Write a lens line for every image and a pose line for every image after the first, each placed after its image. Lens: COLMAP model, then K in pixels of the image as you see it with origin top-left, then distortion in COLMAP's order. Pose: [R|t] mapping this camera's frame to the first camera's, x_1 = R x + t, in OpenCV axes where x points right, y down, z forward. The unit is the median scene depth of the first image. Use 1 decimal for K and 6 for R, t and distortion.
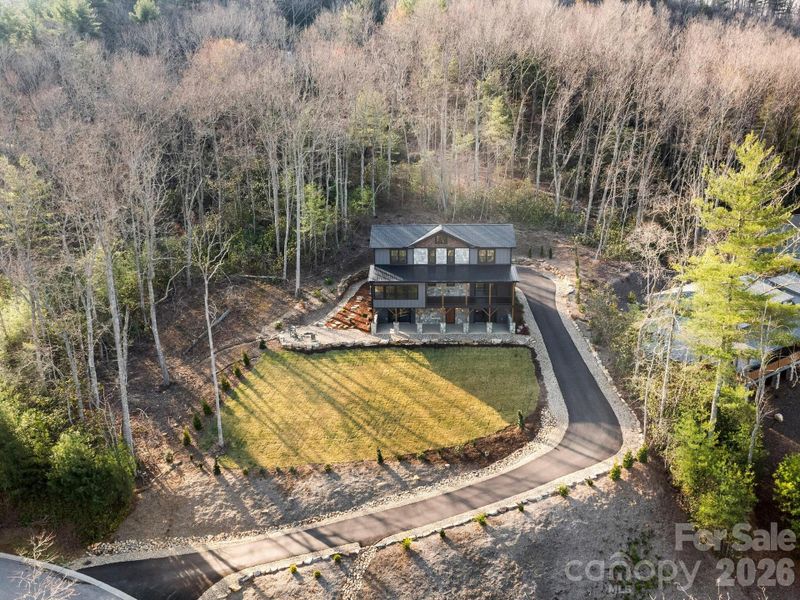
lens RADIAL K [[606.7, 0, 399.9], [0, 606.7, 338.8], [0, 0, 1]] dist [0.006840, 0.002108]
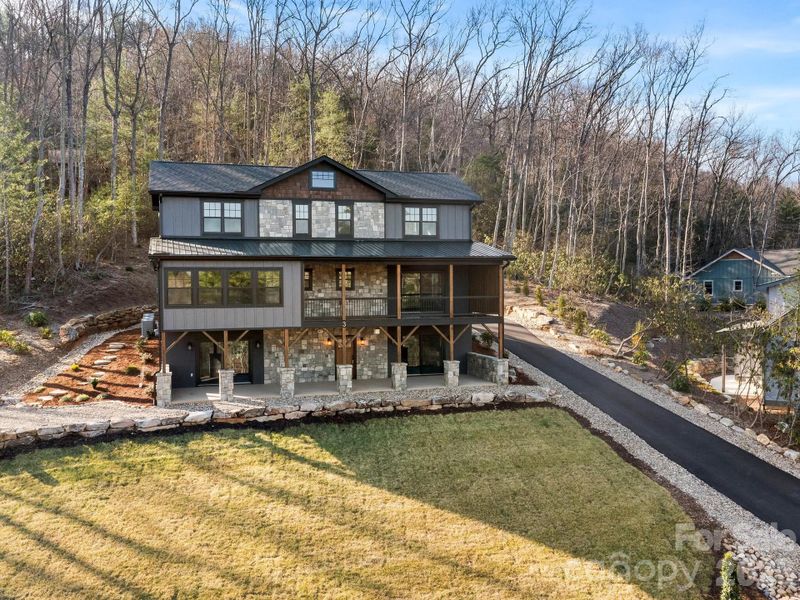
lens RADIAL K [[712.3, 0, 400.0], [0, 712.3, 300.0], [0, 0, 1]] dist [0.002394, -0.000957]
pose [[0.942172, -0.004749, 0.335096, -0.053684], [0.093191, 0.964176, -0.248356, 0.053616], [-0.321911, 0.265222, 0.908862, 0.550907]]
